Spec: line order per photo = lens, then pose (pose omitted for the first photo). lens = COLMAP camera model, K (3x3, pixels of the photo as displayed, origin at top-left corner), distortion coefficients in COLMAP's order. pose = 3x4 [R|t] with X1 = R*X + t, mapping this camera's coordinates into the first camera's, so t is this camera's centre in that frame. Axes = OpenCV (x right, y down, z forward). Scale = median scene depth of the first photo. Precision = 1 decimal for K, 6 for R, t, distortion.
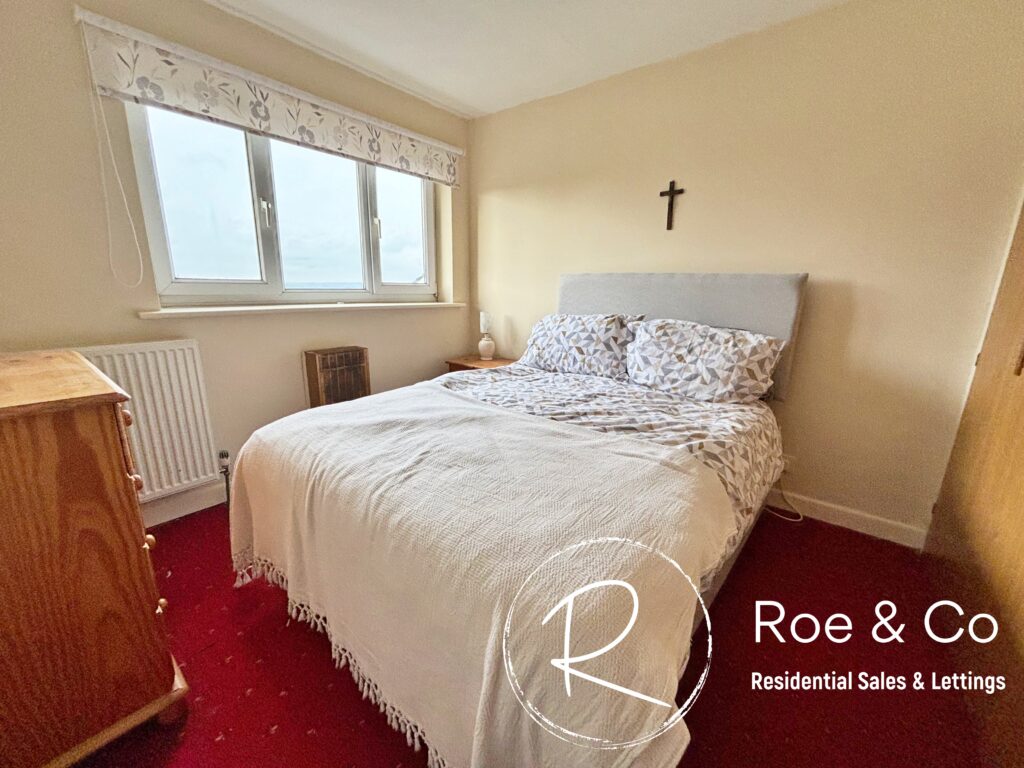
lens RADIAL K [[412.0, 0, 515.1], [0, 412.0, 385.3], [0, 0, 1]] dist [-0.003479, 0.001440]
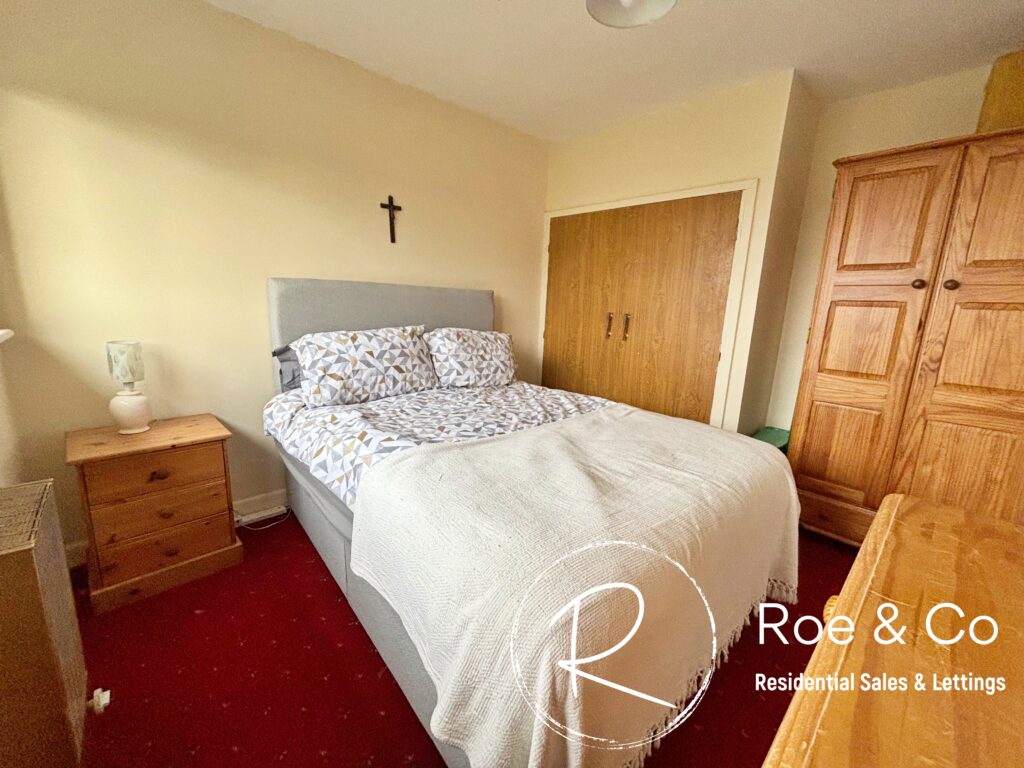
lens RADIAL K [[412.0, 0, 513.7], [0, 412.0, 382.6], [0, 0, 1]] dist [-0.003479, 0.001440]
pose [[0.135368, -0.208282, 0.968656, -0.706749], [0.192791, 0.964505, 0.180448, -0.174669], [-0.971858, 0.162321, 0.170718, 0.617241]]
